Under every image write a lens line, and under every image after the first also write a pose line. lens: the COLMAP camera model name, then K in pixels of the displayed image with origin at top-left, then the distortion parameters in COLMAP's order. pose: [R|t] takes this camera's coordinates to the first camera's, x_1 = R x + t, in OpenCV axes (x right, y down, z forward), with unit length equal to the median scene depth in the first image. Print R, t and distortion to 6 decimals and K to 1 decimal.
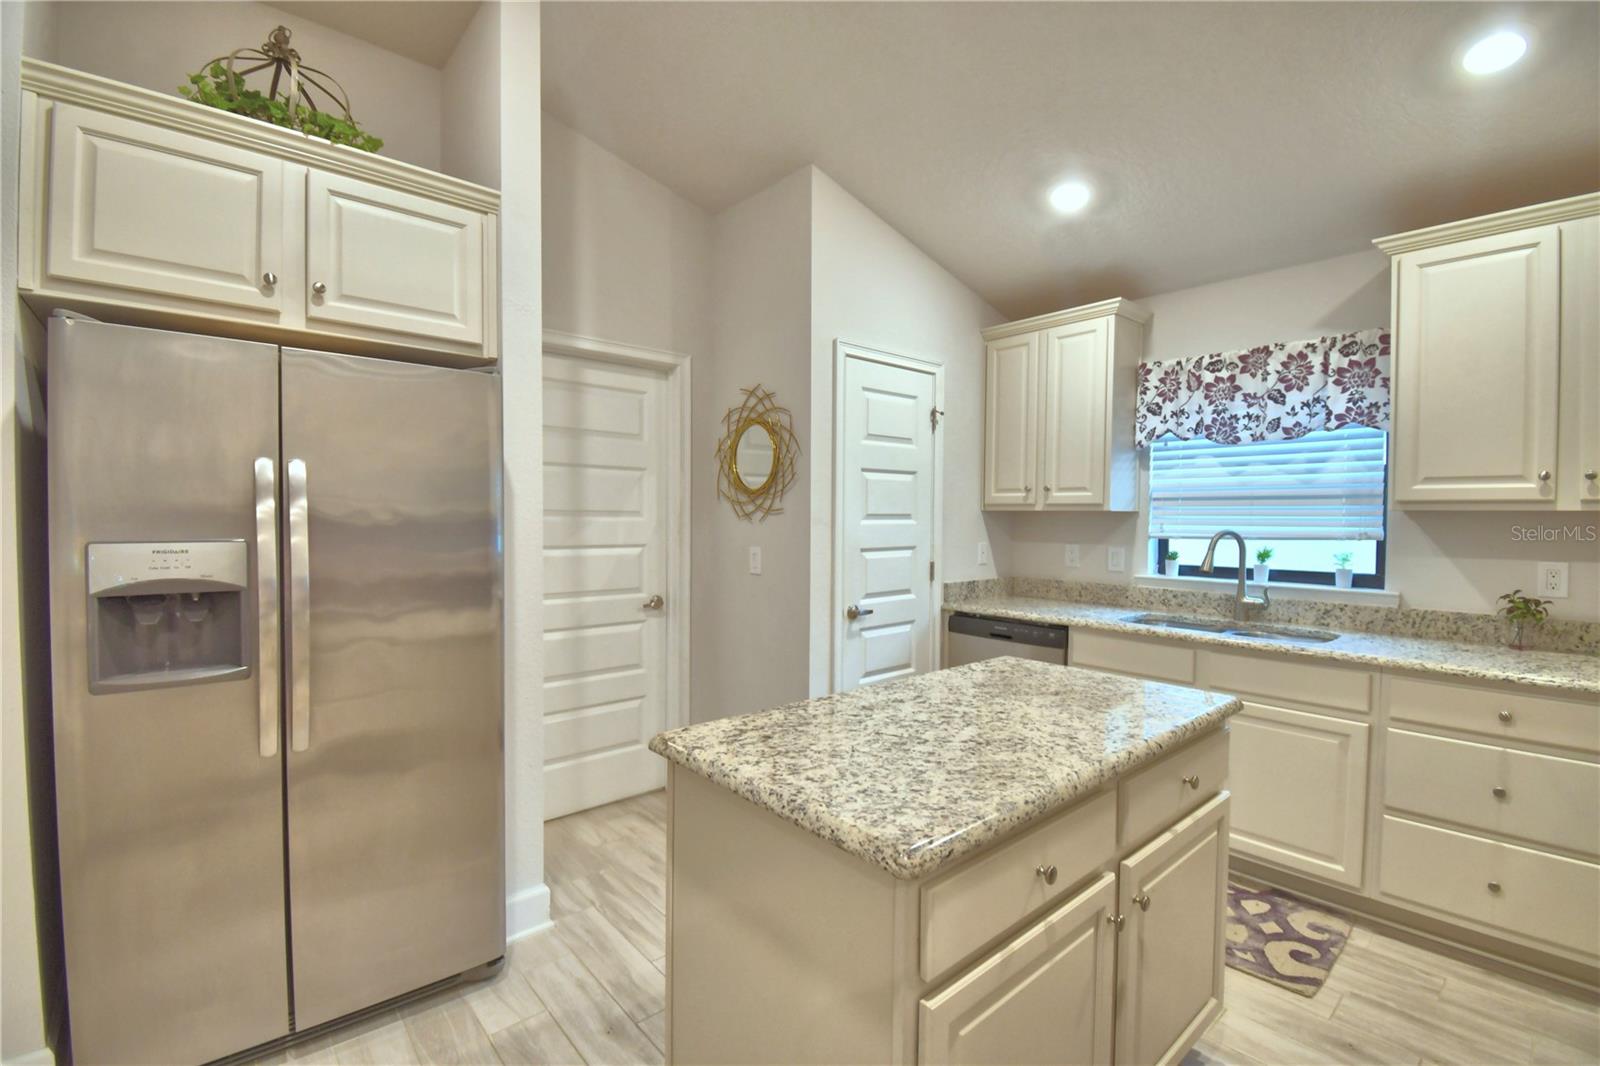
lens RADIAL K [[700.0, 0, 797.2], [0, 700.0, 536.0], [0, 0, 1]] dist [0.010163, -0.018210]
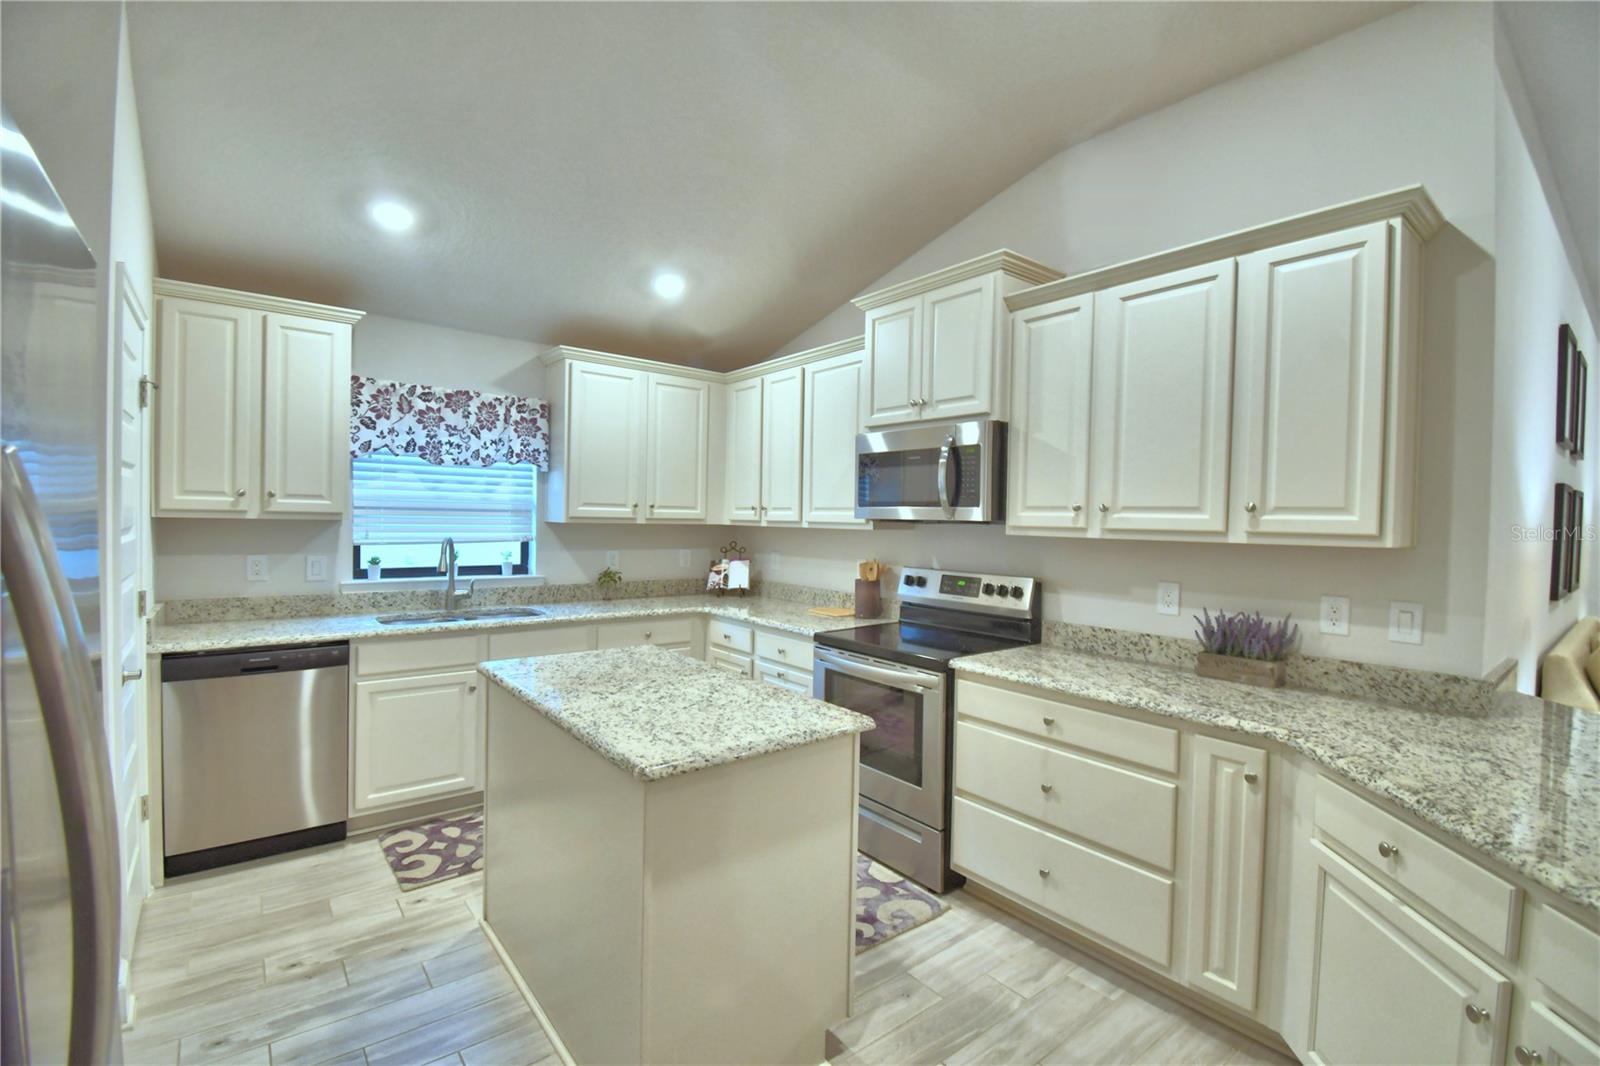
lens RADIAL K [[700.0, 0, 797.0], [0, 700.0, 535.4], [0, 0, 1]] dist [0.010163, -0.018210]
pose [[0.042267, -0.029356, 0.998675, -1.160542], [0.009324, 0.999536, 0.028987, -0.081648], [-0.999063, 0.008087, 0.042521, 0.700915]]
